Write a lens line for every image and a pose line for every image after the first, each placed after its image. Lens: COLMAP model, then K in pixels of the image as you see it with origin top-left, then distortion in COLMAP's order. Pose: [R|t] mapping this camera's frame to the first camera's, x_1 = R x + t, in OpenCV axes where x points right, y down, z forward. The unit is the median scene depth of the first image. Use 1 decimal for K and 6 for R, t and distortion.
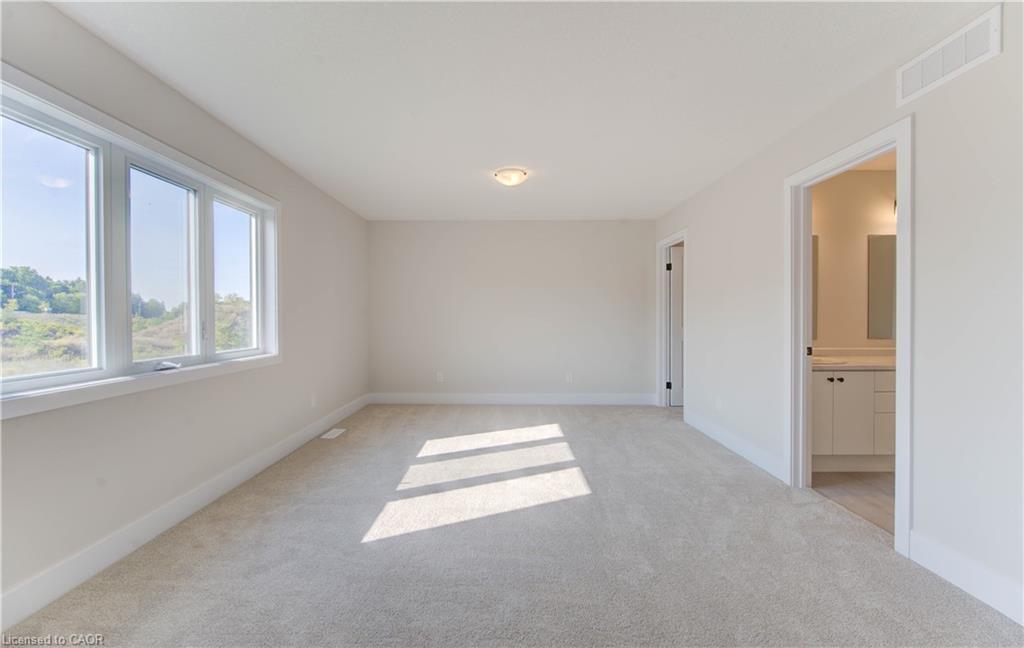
lens RADIAL K [[379.4, 0, 511.5], [0, 379.4, 319.4], [0, 0, 1]] dist [-0.004221, -0.000750]
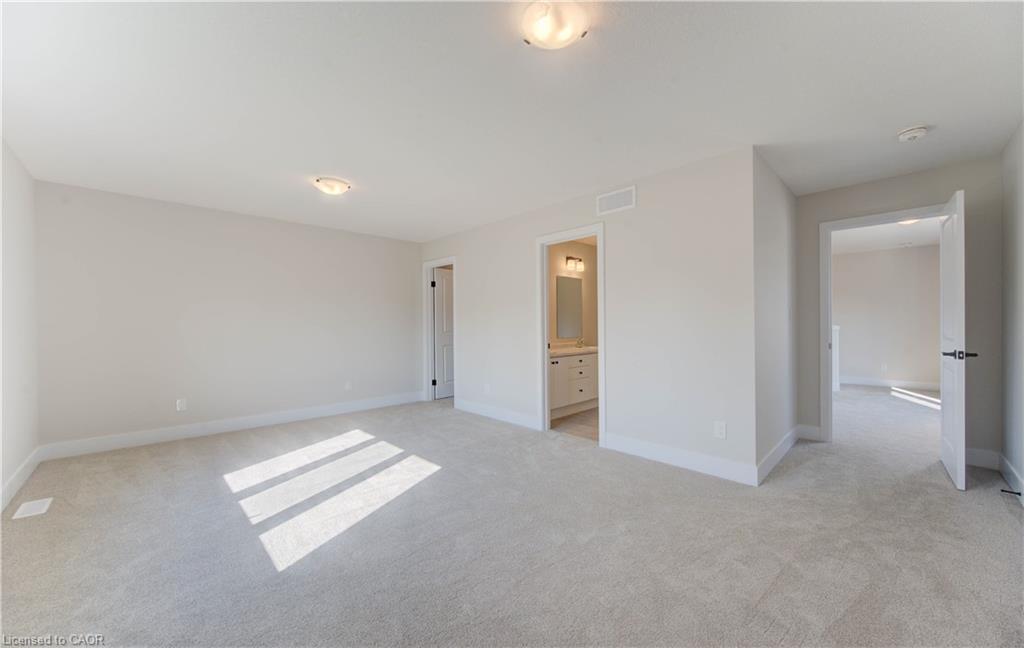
lens RADIAL K [[379.4, 0, 502.6], [0, 379.4, 326.0], [0, 0, 1]] dist [-0.004221, -0.000750]
pose [[0.717279, -0.006211, 0.696759, -0.484662], [0.010645, 0.999941, -0.002046, -0.001355], [-0.696705, 0.008885, 0.717302, -0.033088]]
